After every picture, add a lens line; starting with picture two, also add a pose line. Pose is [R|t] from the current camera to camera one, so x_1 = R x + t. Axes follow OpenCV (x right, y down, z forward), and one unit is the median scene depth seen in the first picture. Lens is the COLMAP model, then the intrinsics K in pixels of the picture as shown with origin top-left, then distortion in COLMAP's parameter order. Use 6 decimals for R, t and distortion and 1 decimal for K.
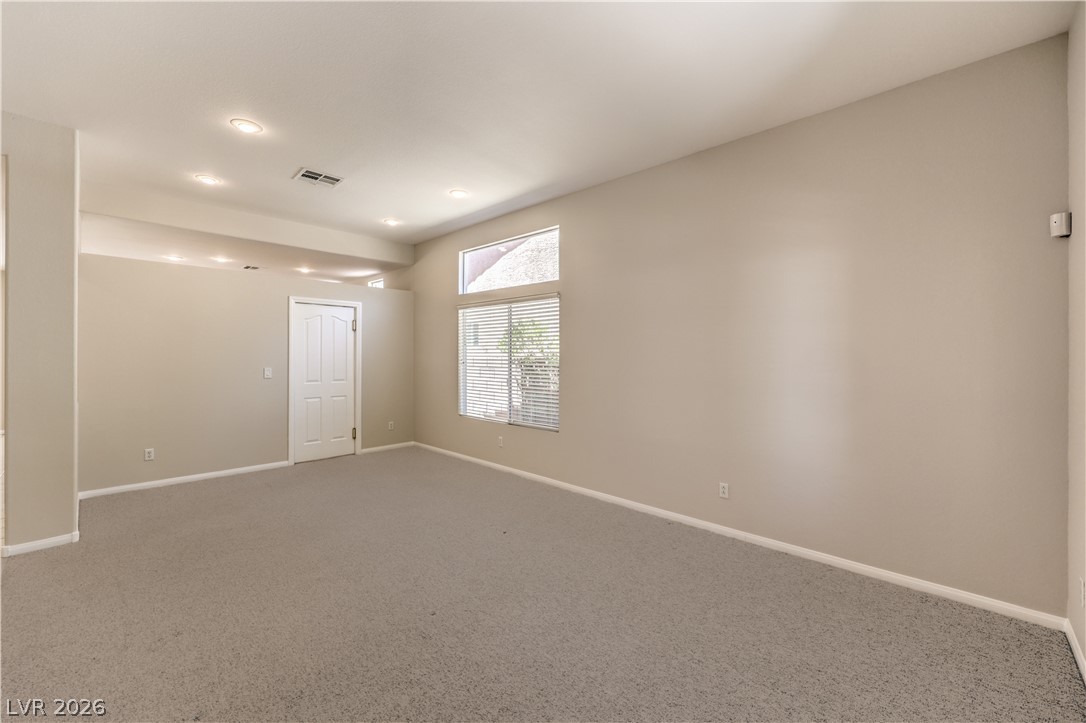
lens RADIAL K [[436.0, 0, 546.7], [0, 436.0, 355.2], [0, 0, 1]] dist [-0.004033, 0.000867]
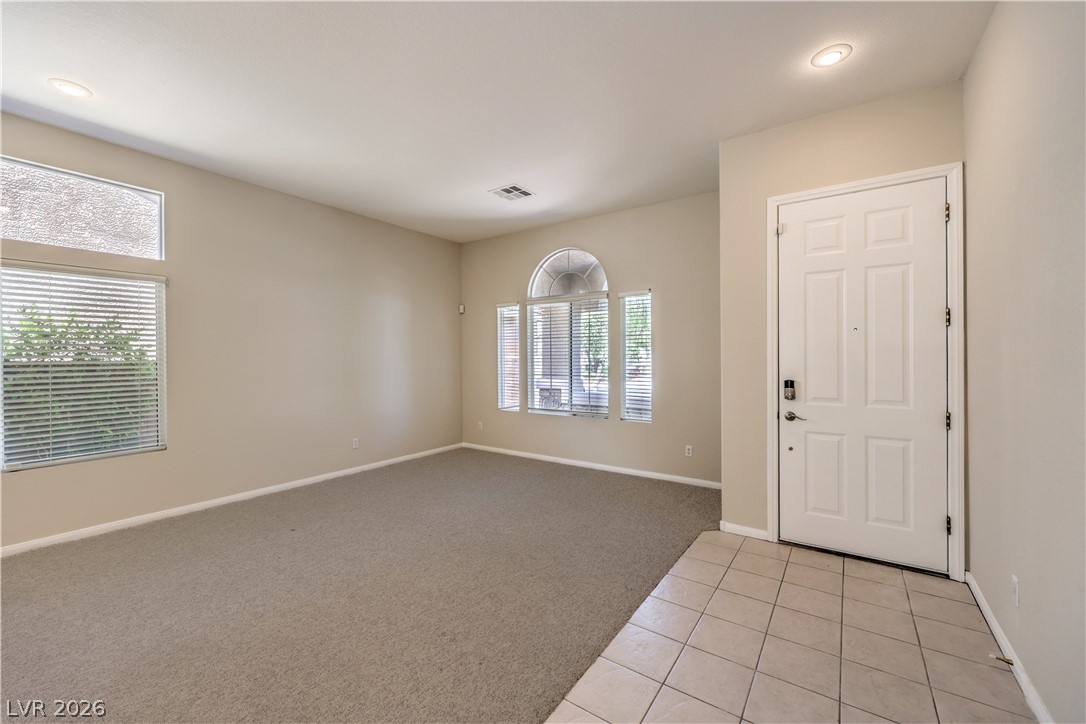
lens RADIAL K [[436.0, 0, 538.6], [0, 436.0, 357.3], [0, 0, 1]] dist [-0.004033, 0.000867]
pose [[-0.140612, -0.004195, 0.990056, -0.735258], [0.007064, 0.999961, 0.005240, 0.004472], [-0.990040, 0.007731, -0.140577, 0.365109]]
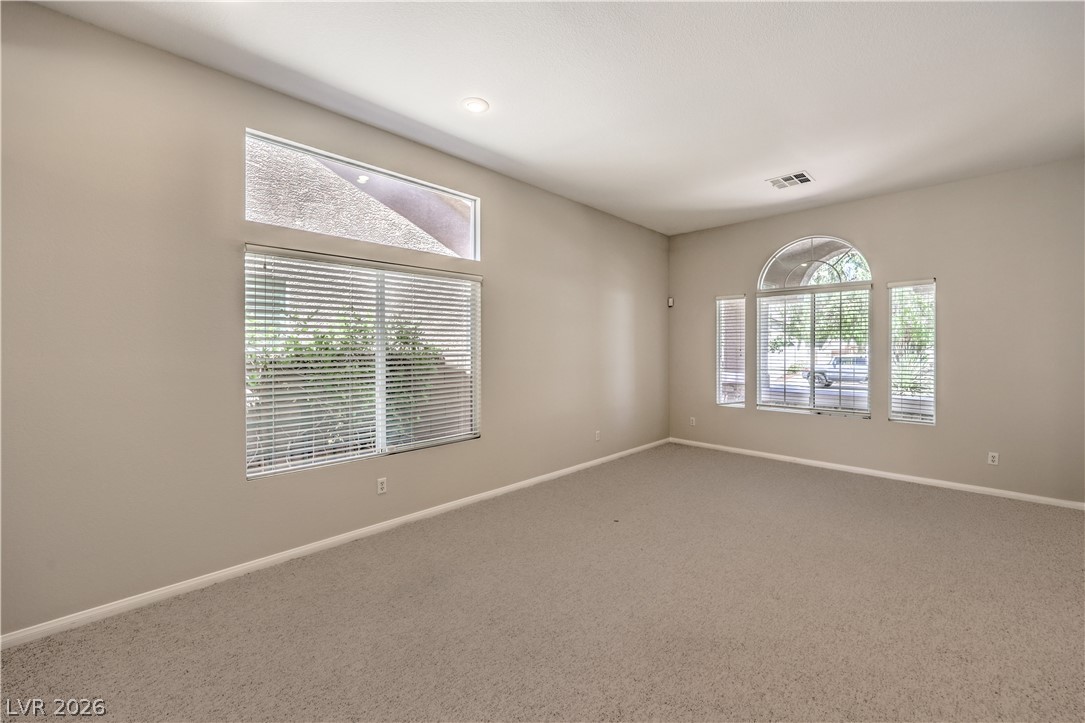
lens RADIAL K [[435.6, 0, 543.6], [0, 435.6, 352.8], [0, 0, 1]] dist [-0.004033, 0.000867]
pose [[0.019893, -0.015150, 0.999687, -0.708030], [0.002214, 0.999883, 0.015109, -0.004734], [-0.999800, 0.001913, 0.019924, 0.726475]]
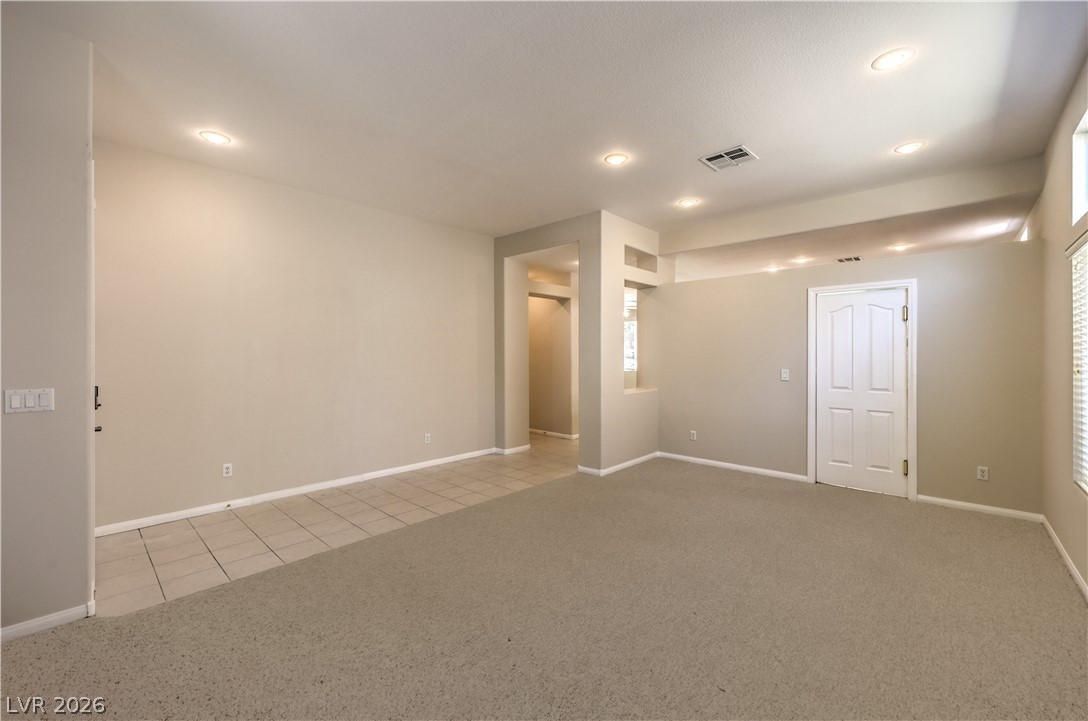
lens RADIAL K [[436.8, 0, 544.0], [0, 436.8, 358.4], [0, 0, 1]] dist [-0.004033, 0.000867]
pose [[0.016713, 0.003907, -0.999853, 0.276448], [-0.003891, 0.999985, 0.003842, 0.003161], [0.999853, 0.003826, 0.016728, 0.454583]]
